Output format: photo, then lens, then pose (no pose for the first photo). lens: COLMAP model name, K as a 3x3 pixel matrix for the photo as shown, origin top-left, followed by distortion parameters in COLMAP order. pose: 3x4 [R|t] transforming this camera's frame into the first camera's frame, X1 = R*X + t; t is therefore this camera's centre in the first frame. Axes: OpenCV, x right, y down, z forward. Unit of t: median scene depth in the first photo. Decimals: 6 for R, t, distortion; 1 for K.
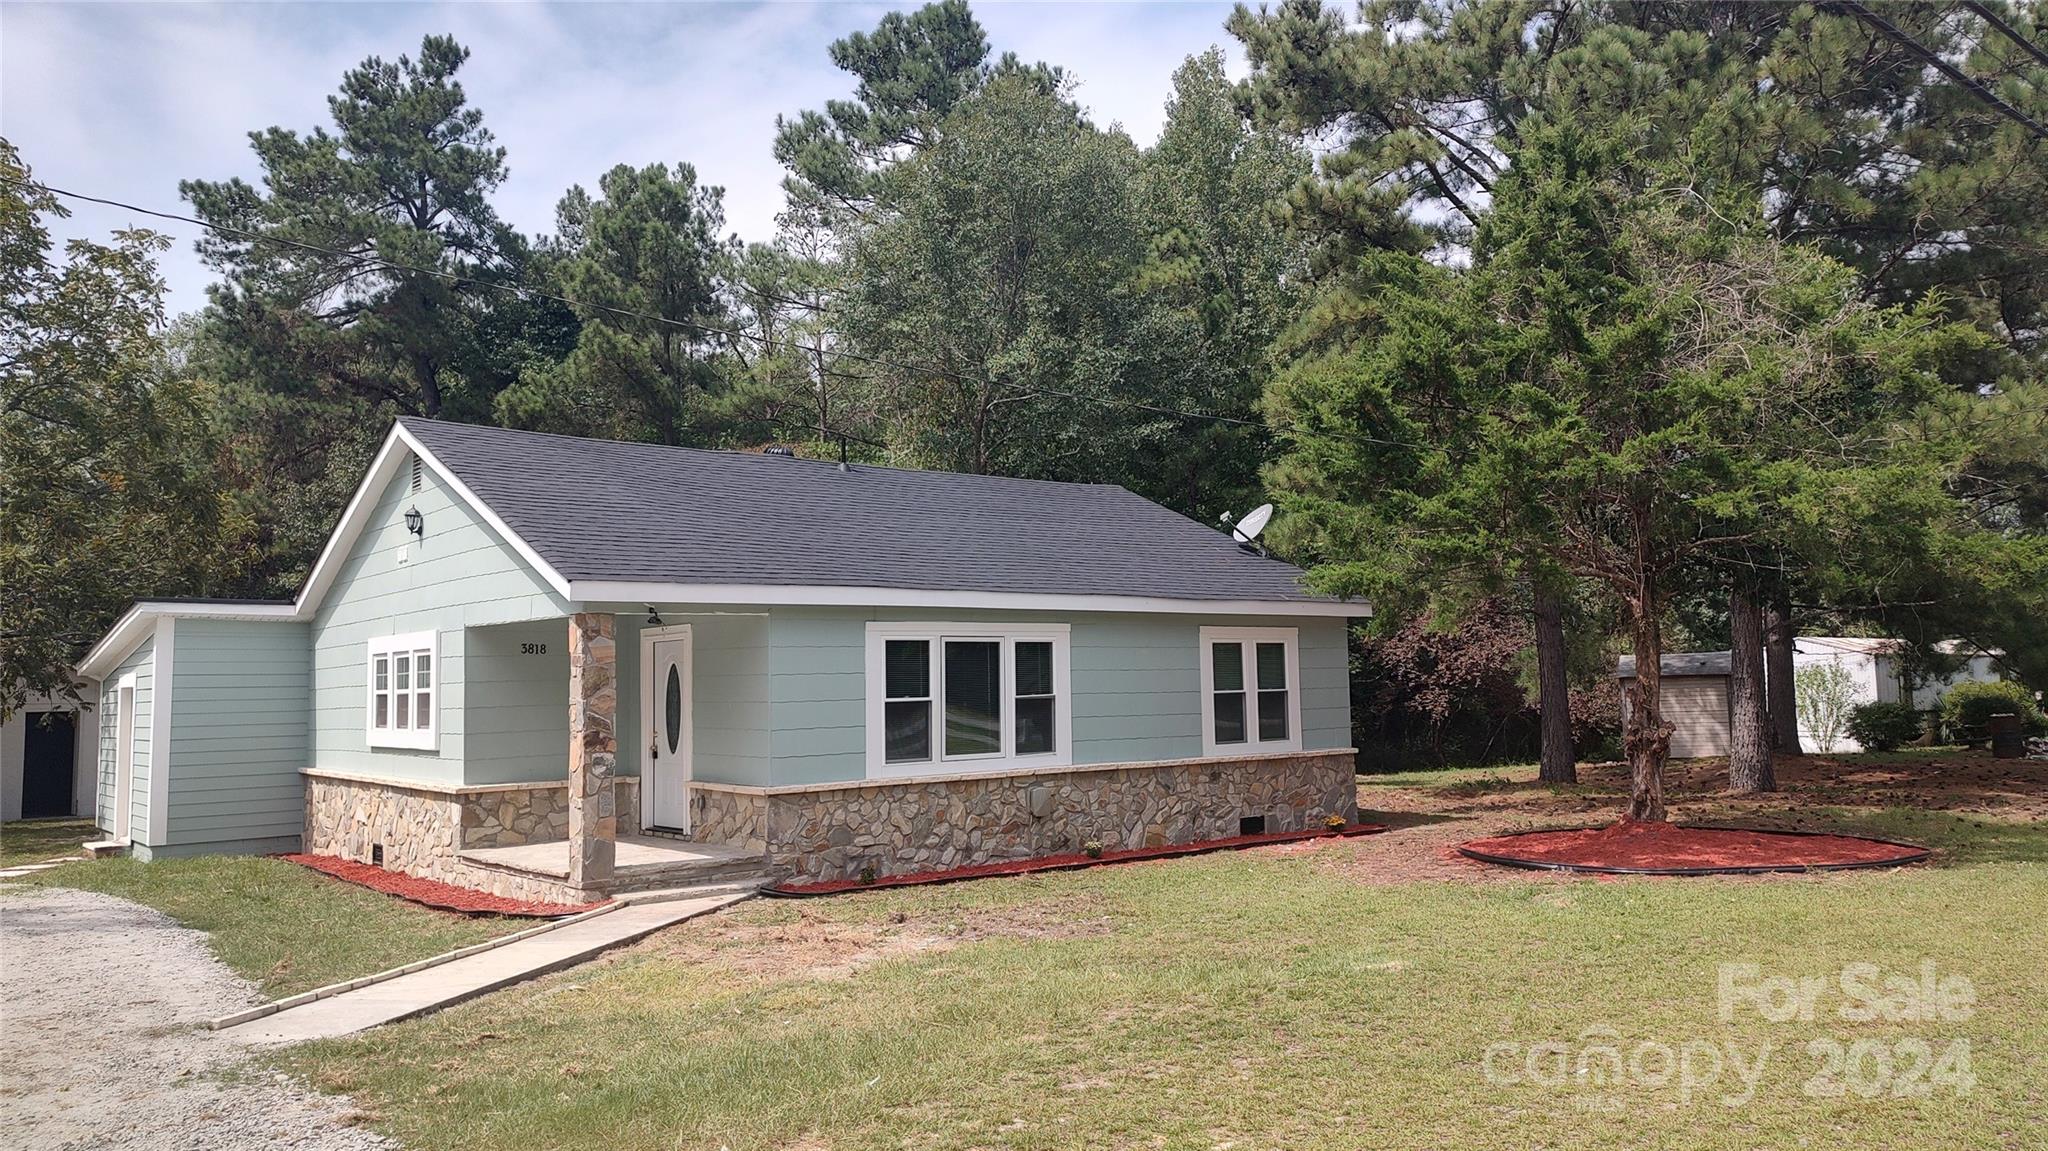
lens RADIAL K [[1484.0, 0, 1025.1], [0, 1484.0, 571.2], [0, 0, 1]] dist [0.041035, -0.036067]
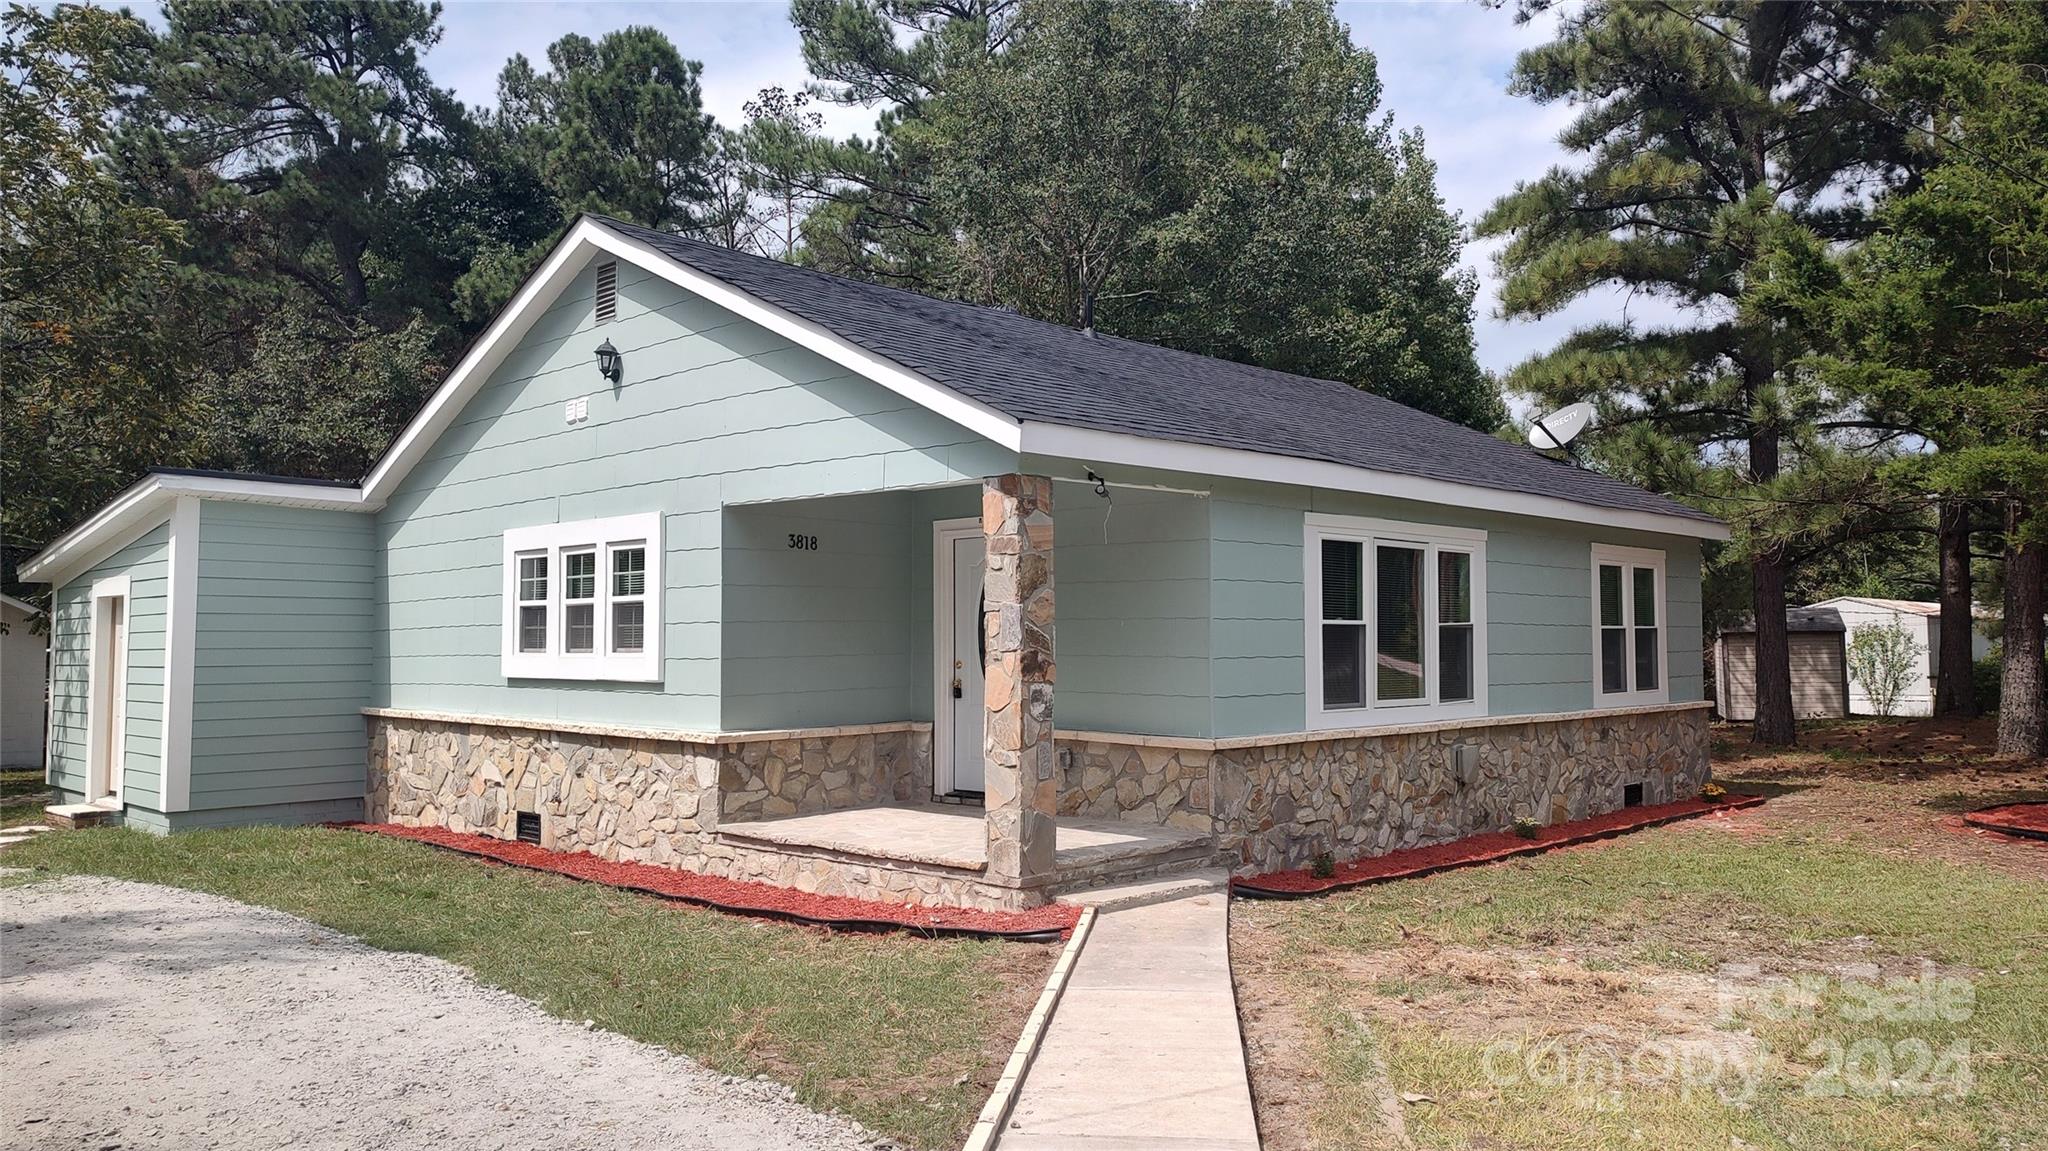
lens RADIAL K [[1484.0, 0, 1026.8], [0, 1484.0, 570.2], [0, 0, 1]] dist [0.041035, -0.036067]
pose [[0.993704, 0.022766, 0.109697, -0.286276], [-0.025595, 0.999373, 0.024448, 0.043196], [-0.109072, -0.027102, 0.993664, 0.269671]]
